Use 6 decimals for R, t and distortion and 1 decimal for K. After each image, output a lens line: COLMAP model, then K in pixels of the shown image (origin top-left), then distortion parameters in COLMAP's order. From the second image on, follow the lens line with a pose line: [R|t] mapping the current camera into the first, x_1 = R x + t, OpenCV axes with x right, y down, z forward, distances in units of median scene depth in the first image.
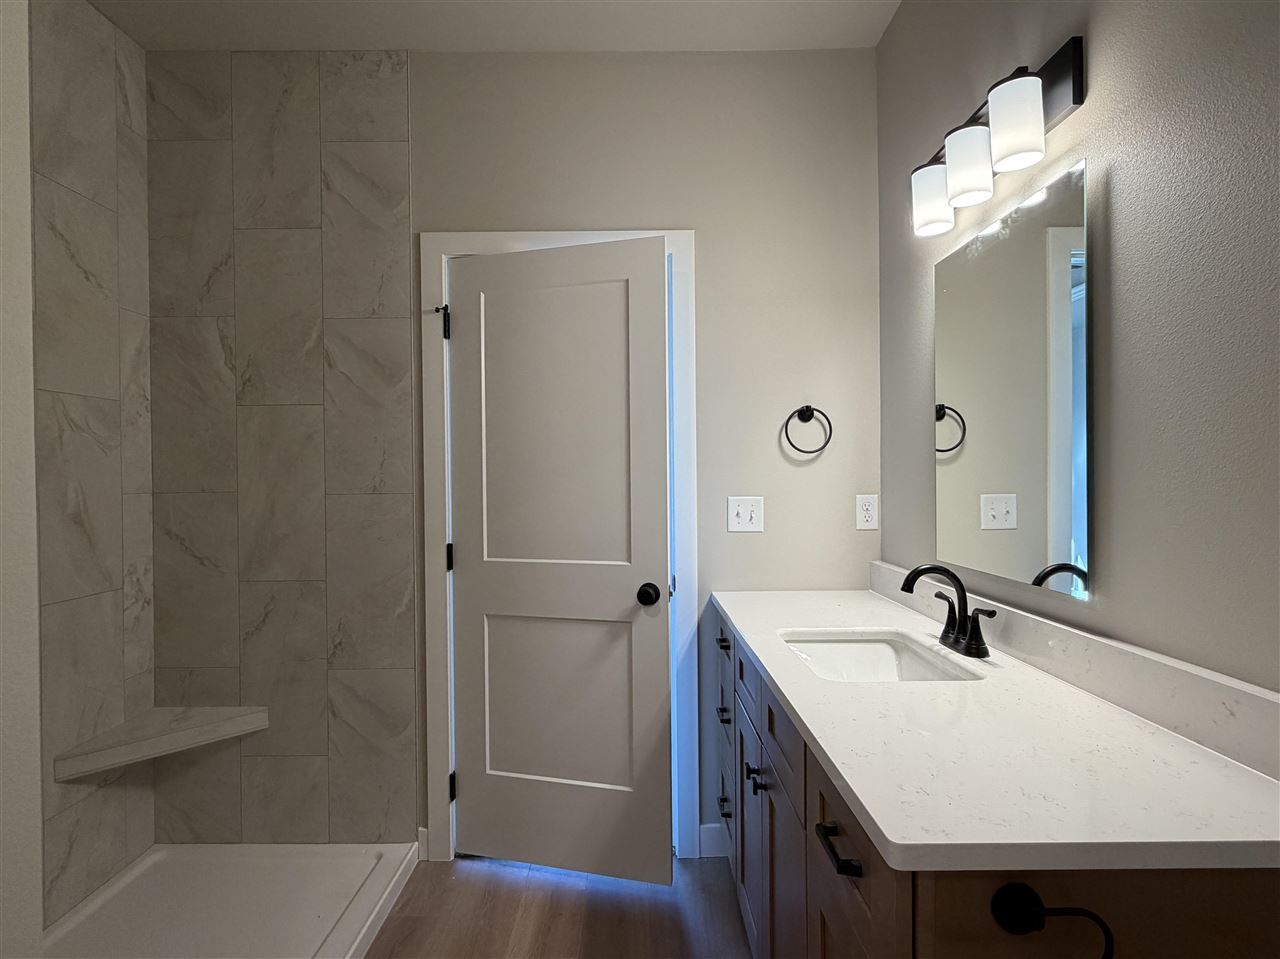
lens RADIAL K [[664.0, 0, 634.3], [0, 664.0, 478.0], [0, 0, 1]] dist [0.000772, -0.001264]
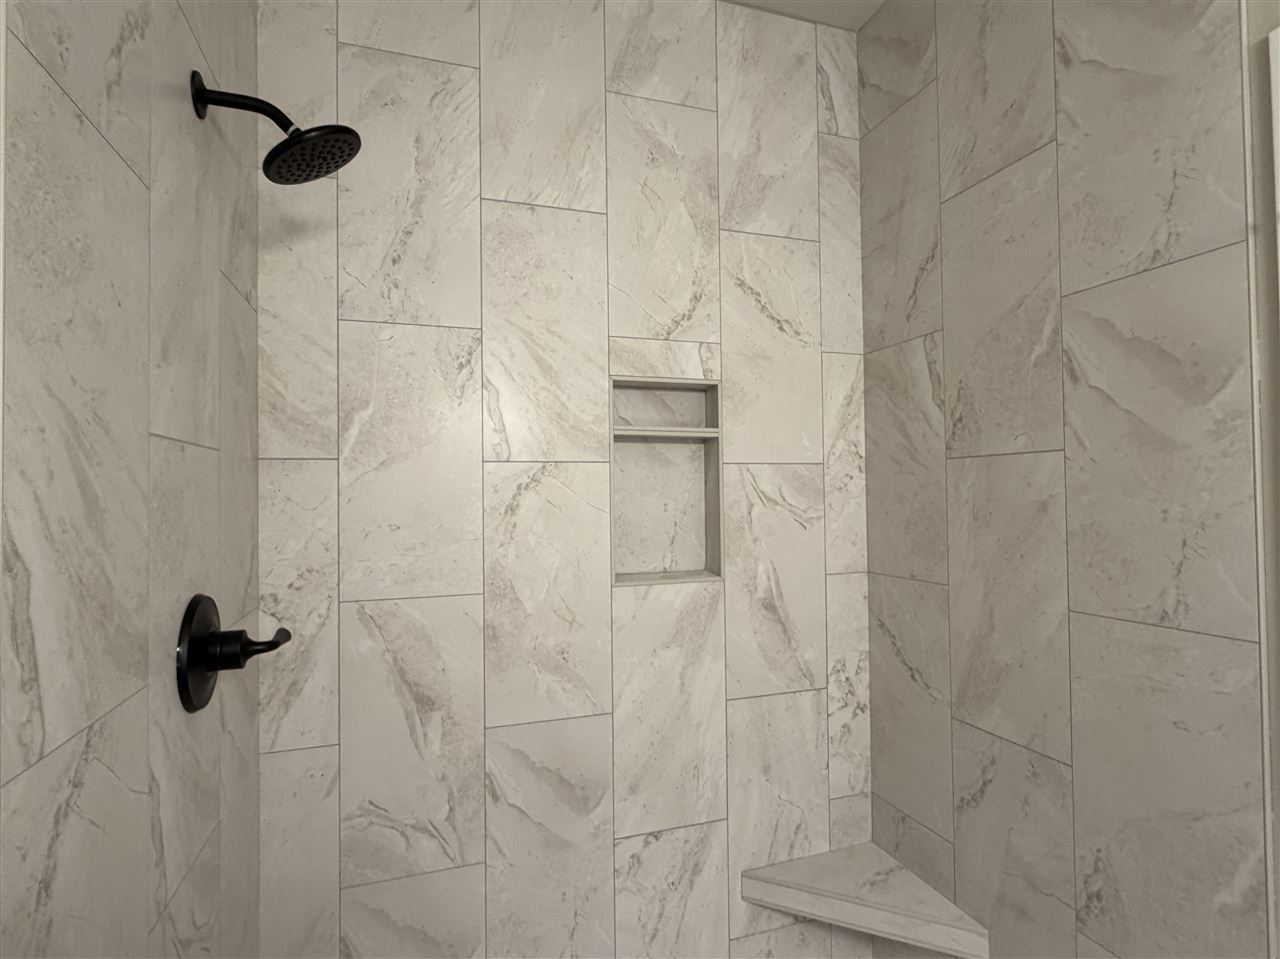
lens RADIAL K [[664.0, 0, 633.2], [0, 664.0, 483.1], [0, 0, 1]] dist [0.000772, -0.001264]
pose [[0.314568, -0.012813, -0.949149, -0.050634], [0.005913, 0.999916, -0.011538, -0.078569], [0.949217, -0.001983, 0.314617, 0.480820]]
